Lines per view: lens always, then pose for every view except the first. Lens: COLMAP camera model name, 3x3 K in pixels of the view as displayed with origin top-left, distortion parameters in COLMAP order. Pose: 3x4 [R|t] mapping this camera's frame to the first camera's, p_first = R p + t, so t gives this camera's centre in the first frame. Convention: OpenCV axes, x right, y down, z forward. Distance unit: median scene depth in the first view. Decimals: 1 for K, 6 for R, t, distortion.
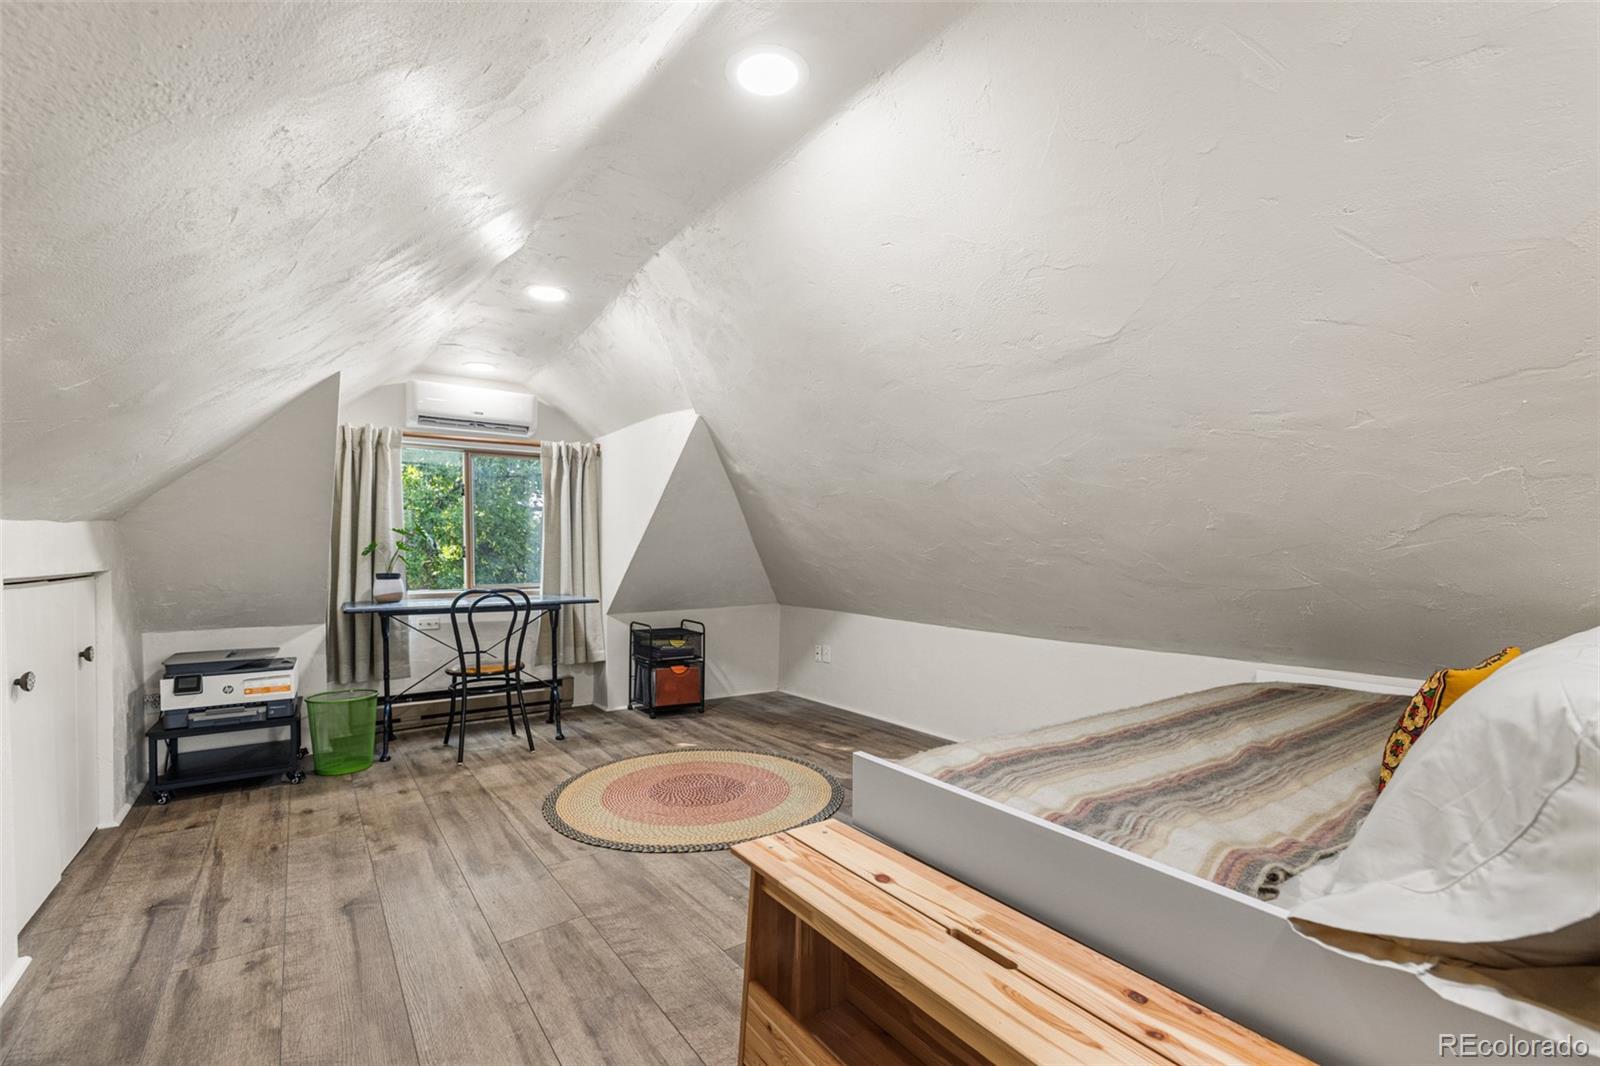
lens RADIAL K [[688.1, 0, 800.0], [0, 688.1, 533.0], [0, 0, 1]] dist [0.000467, 0.000277]
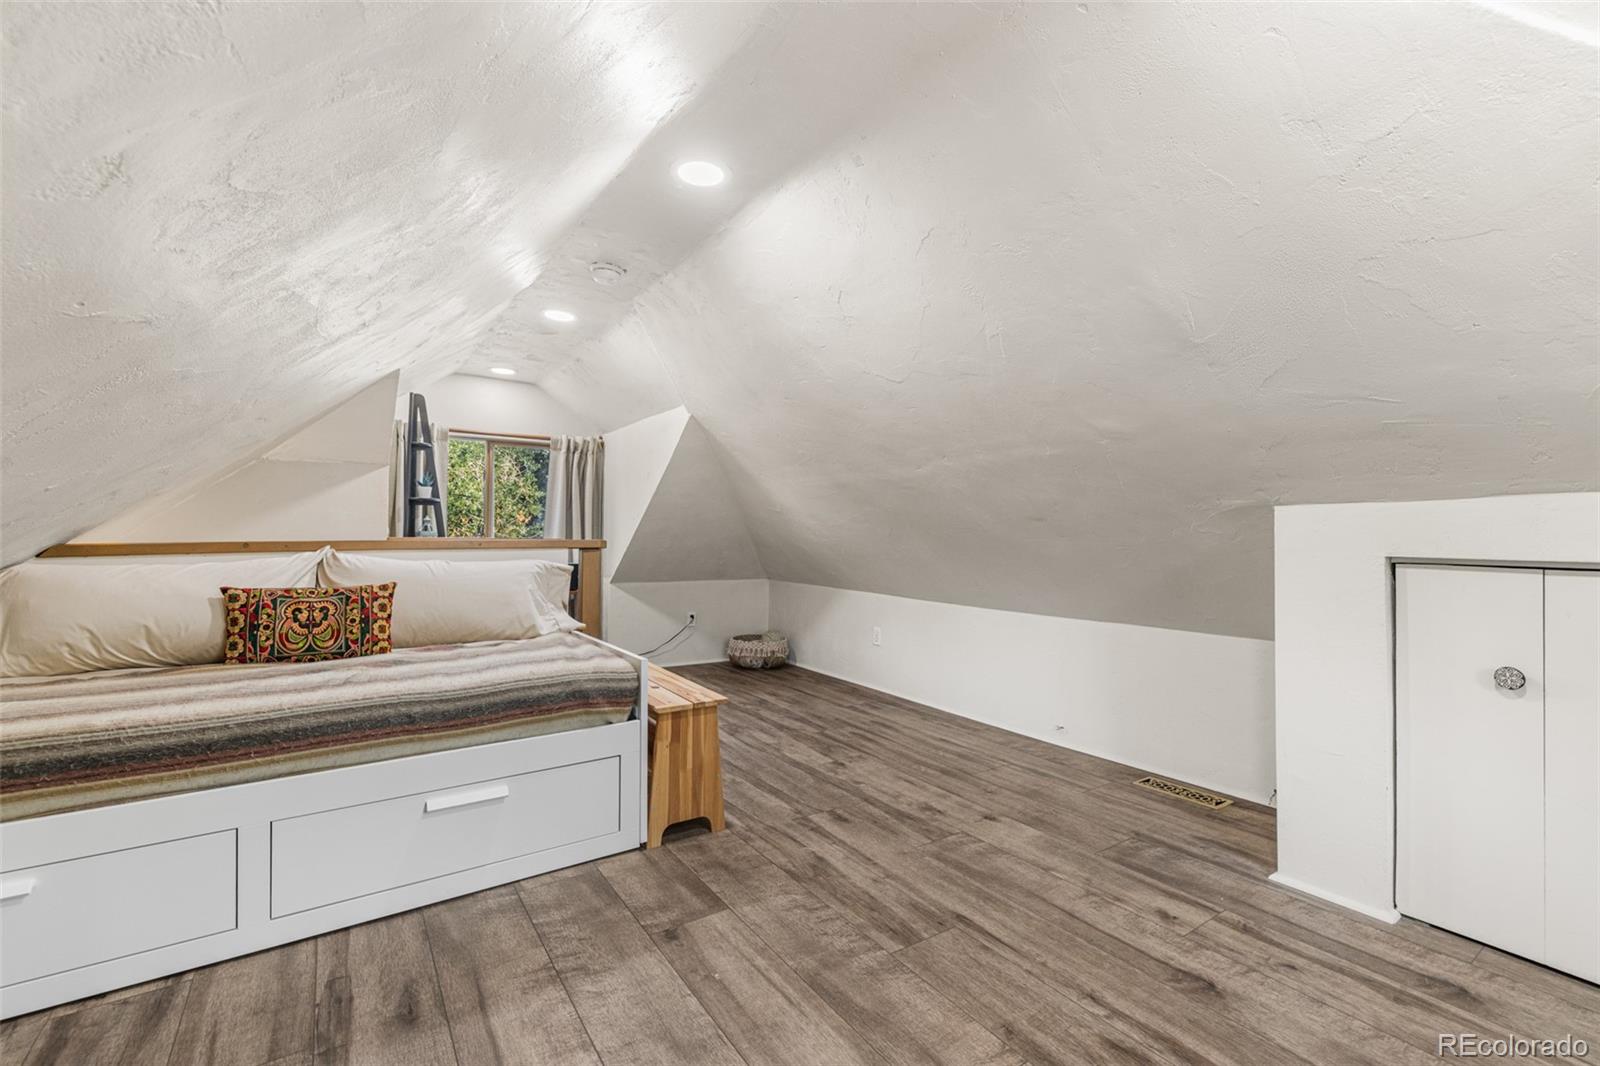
lens RADIAL K [[688.1, 0, 800.0], [0, 688.1, 533.0], [0, 0, 1]] dist [0.000467, 0.000277]
pose [[-0.999693, -0.004881, 0.024298, -0.228327], [-0.005499, 0.999662, -0.025414, 0.057138], [-0.024166, -0.025540, -0.999382, 1.952146]]
